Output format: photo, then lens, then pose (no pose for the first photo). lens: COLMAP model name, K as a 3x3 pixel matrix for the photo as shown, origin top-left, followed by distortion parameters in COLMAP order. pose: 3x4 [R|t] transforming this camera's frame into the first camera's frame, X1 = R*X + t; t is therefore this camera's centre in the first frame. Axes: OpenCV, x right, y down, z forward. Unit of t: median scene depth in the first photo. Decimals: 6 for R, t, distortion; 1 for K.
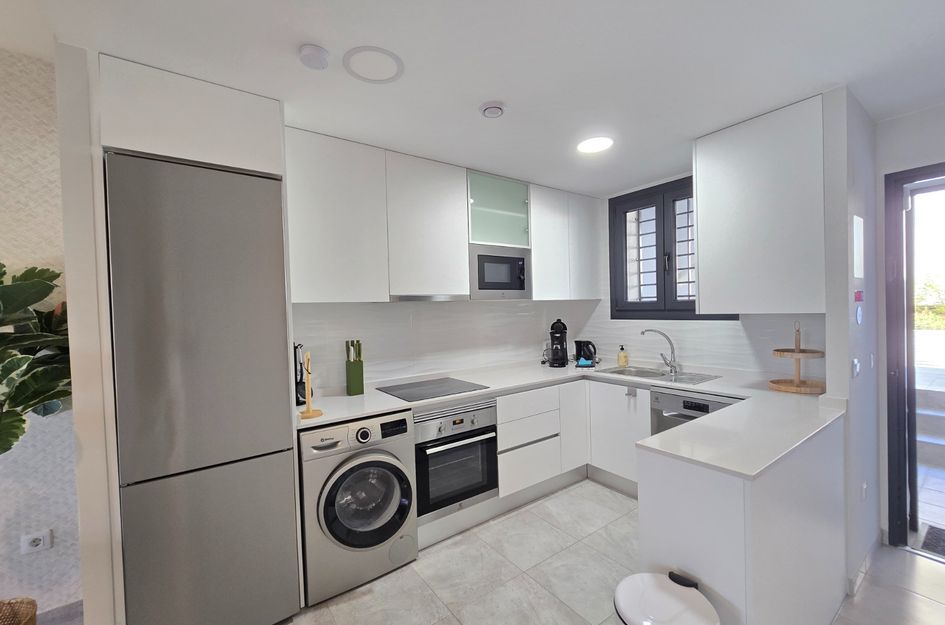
lens RADIAL K [[386.4, 0, 472.2], [0, 386.4, 314.1], [0, 0, 1]] dist [0.000446, -0.001025]
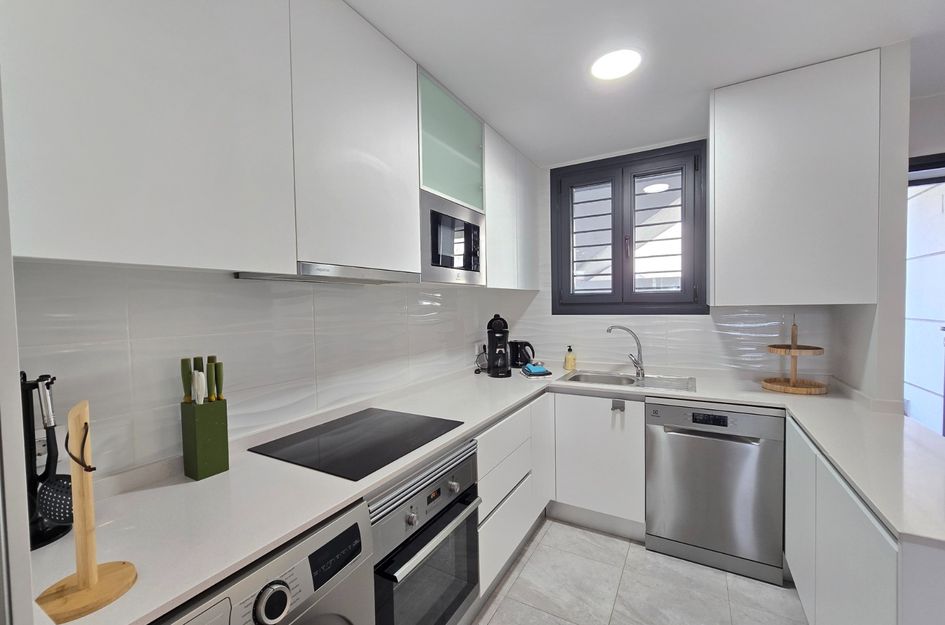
lens RADIAL K [[386.4, 0, 471.6], [0, 386.4, 316.0], [0, 0, 1]] dist [0.000446, -0.001025]
pose [[0.908684, -0.001423, 0.417483, -0.194327], [-0.001523, 0.999976, 0.006724, 0.014471], [-0.417483, -0.006746, 0.908660, 0.419107]]
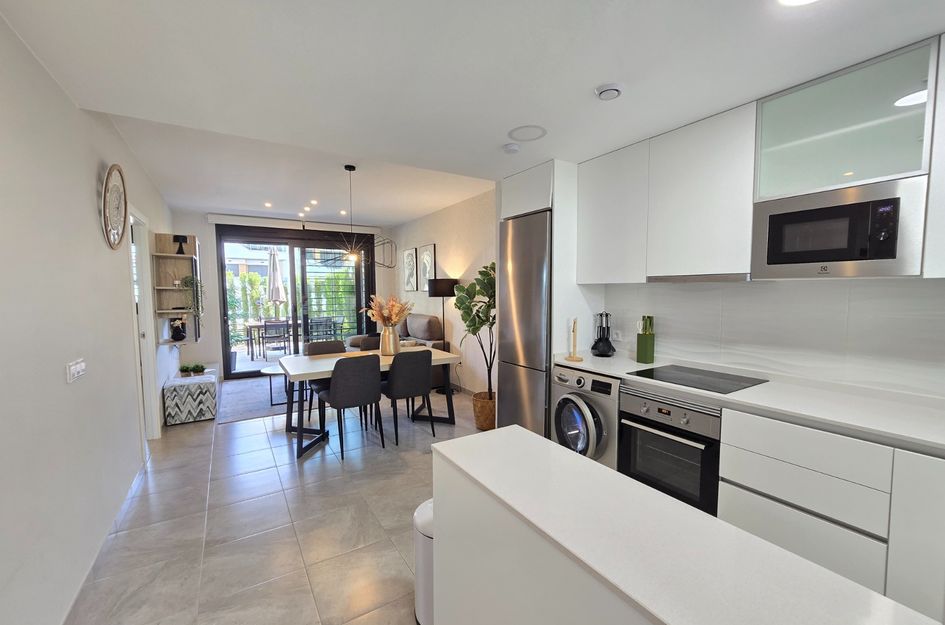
lens RADIAL K [[386.4, 0, 469.1], [0, 386.4, 316.3], [0, 0, 1]] dist [0.000446, -0.001025]
pose [[-0.052826, 0.097737, -0.993809, 0.799422], [-0.006393, 0.995145, 0.098209, -0.036702], [0.998583, 0.011541, -0.051945, 0.505670]]
